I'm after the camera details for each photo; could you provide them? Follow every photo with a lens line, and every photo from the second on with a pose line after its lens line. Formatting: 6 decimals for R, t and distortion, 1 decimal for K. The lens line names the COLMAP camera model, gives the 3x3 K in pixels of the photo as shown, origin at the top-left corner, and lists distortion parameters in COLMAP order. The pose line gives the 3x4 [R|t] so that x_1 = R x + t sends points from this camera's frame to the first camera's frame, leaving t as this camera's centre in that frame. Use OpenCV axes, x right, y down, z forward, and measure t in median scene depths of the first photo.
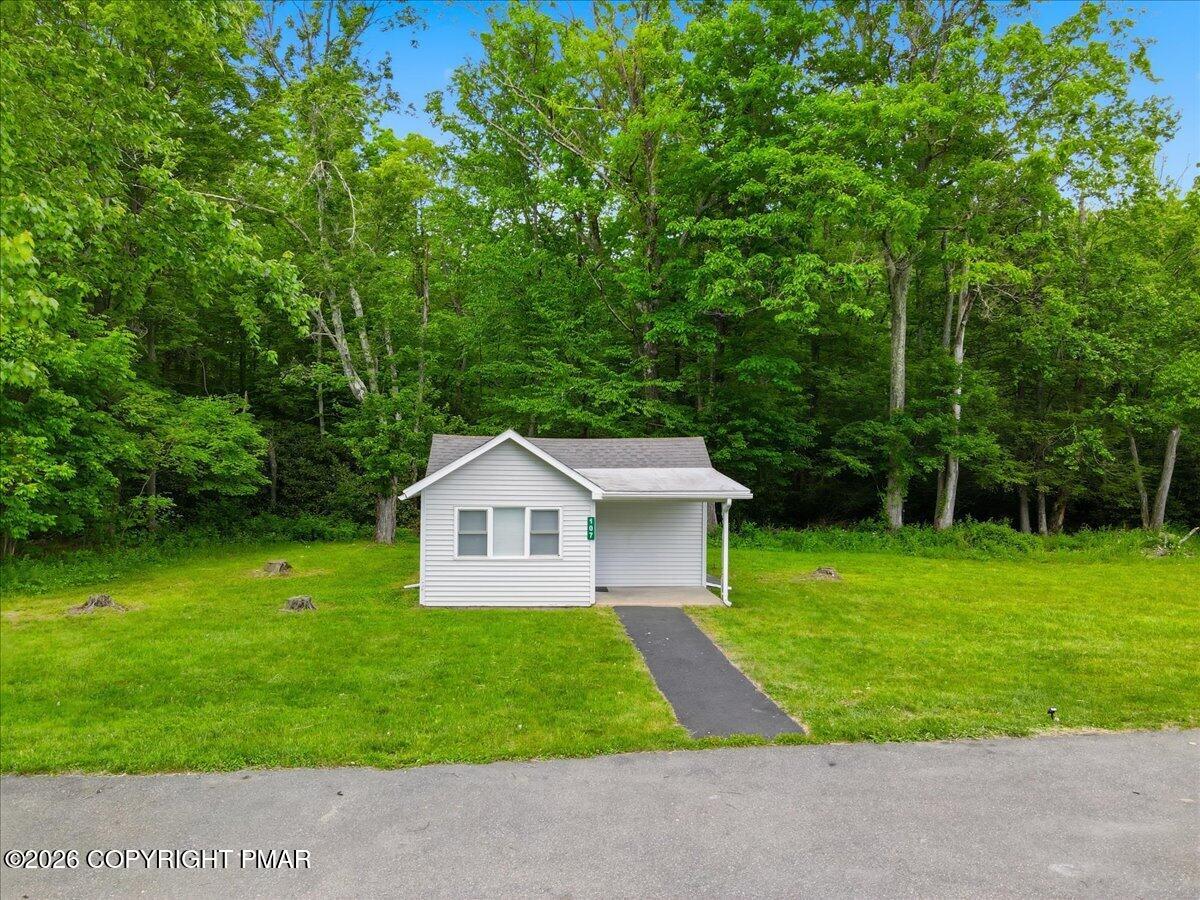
lens RADIAL K [[876.4, 0, 607.8], [0, 876.4, 447.6], [0, 0, 1]] dist [0.021015, 0.002002]
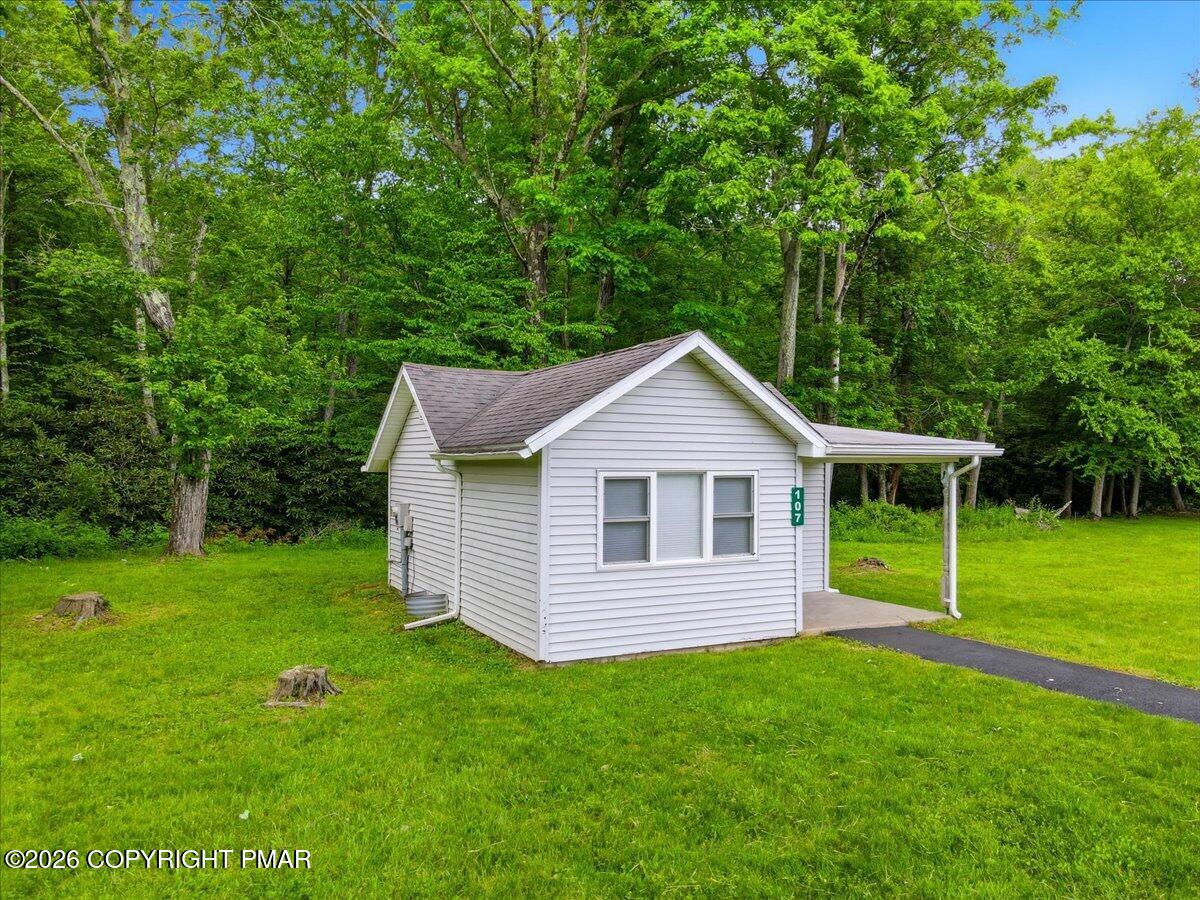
lens RADIAL K [[876.4, 0, 607.8], [0, 876.4, 447.6], [0, 0, 1]] dist [0.021015, 0.002002]
pose [[0.920367, 0.000226, 0.391055, -0.376041], [-0.000467, 1.000000, 0.000521, 0.051744], [-0.391055, -0.000662, 0.920367, 0.499911]]
